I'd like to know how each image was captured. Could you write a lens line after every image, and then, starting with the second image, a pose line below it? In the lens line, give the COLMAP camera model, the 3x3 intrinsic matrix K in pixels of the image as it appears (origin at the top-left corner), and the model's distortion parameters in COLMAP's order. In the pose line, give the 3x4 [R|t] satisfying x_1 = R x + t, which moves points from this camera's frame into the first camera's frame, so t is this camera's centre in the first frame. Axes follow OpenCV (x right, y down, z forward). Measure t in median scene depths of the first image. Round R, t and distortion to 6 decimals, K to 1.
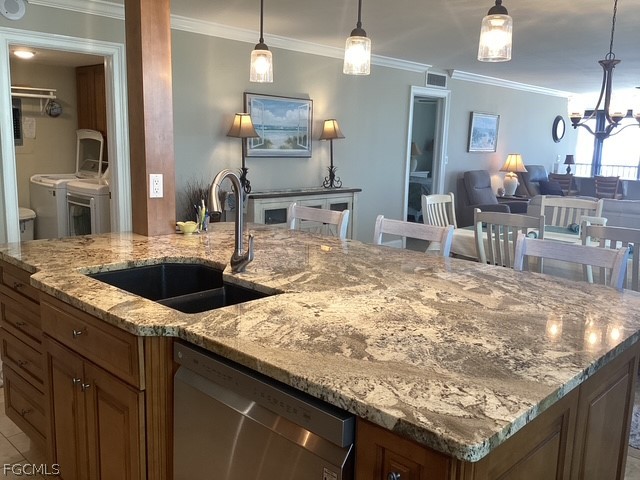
lens RADIAL K [[586.3, 0, 320.2], [0, 586.3, 241.9], [0, 0, 1]] dist [0.014578, 0.000000]
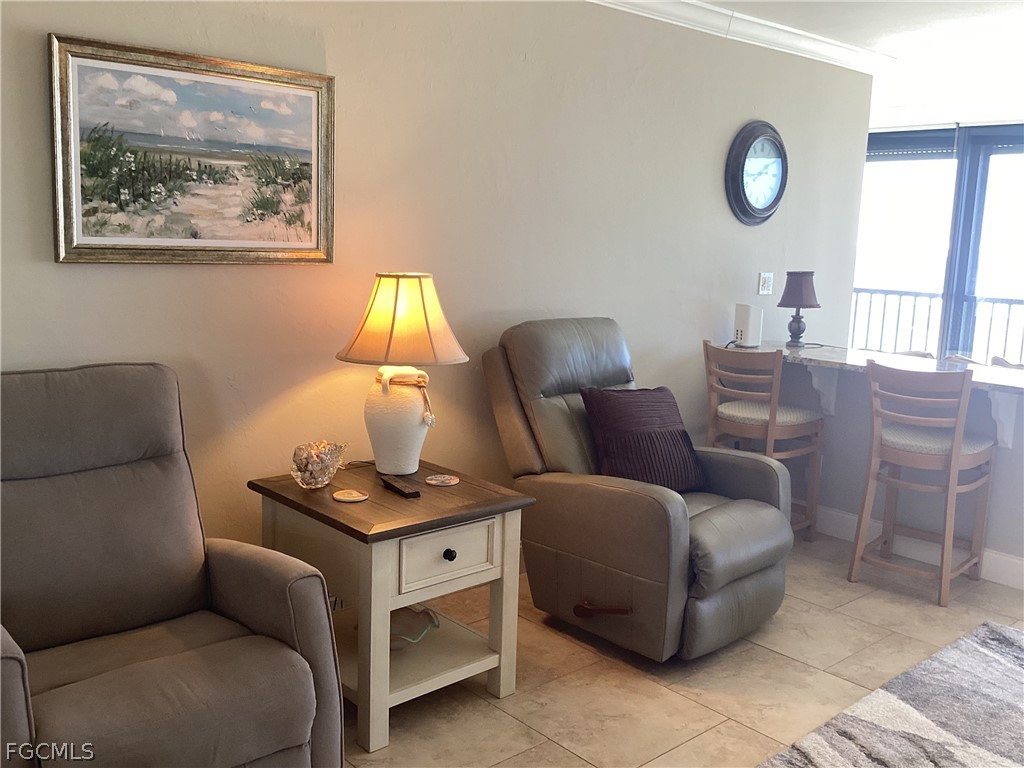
lens RADIAL K [[938.1, 0, 513.8], [0, 938.1, 387.8], [0, 0, 1]] dist [0.014578, 0.000000]
pose [[0.997005, 0.016967, -0.075456, 0.331039], [-0.017465, 0.999830, -0.005945, -0.091822], [0.075342, 0.007245, 0.997131, 0.574919]]
